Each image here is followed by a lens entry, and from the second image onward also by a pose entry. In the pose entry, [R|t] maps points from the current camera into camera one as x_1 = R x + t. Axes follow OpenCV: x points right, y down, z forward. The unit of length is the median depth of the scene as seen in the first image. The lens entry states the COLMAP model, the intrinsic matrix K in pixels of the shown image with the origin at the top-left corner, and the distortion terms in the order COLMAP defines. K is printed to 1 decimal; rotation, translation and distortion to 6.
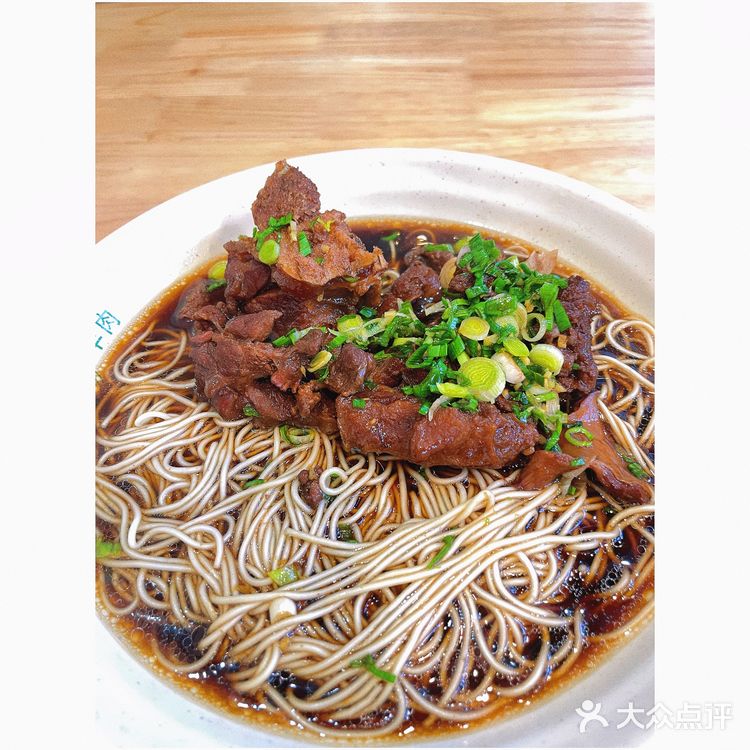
lens RADIAL K [[1121.4, 0, 375.0], [0, 1121.4, 375.0], [0, 0, 1]] dist [0.007889, -0.051187]
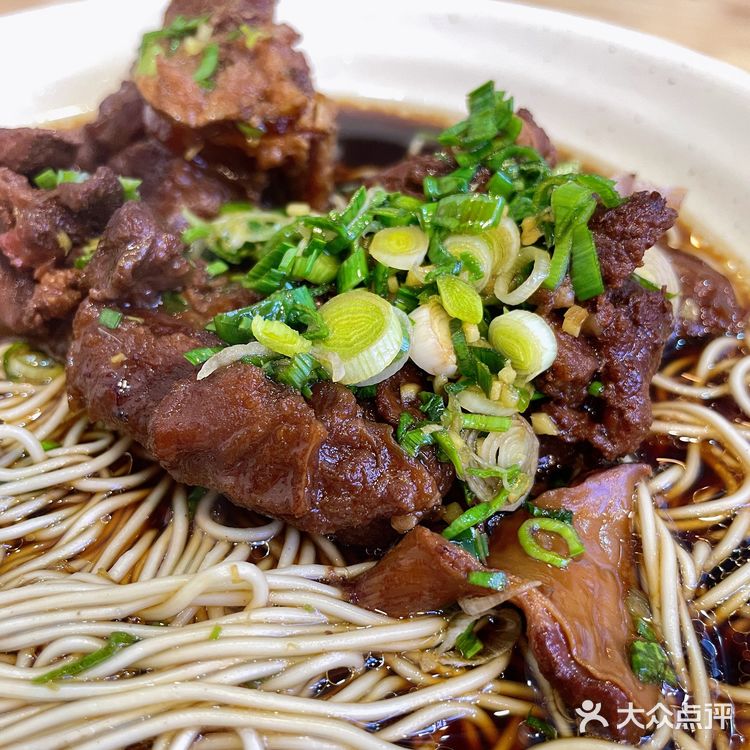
lens RADIAL K [[1121.4, 0, 375.0], [0, 1121.4, 375.0], [0, 0, 1]] dist [0.007889, -0.051187]
pose [[0.887617, 0.255812, -0.383010, 0.270965], [-0.311705, 0.945846, -0.090641, 0.054699], [0.339082, 0.199841, 0.919286, 0.570773]]
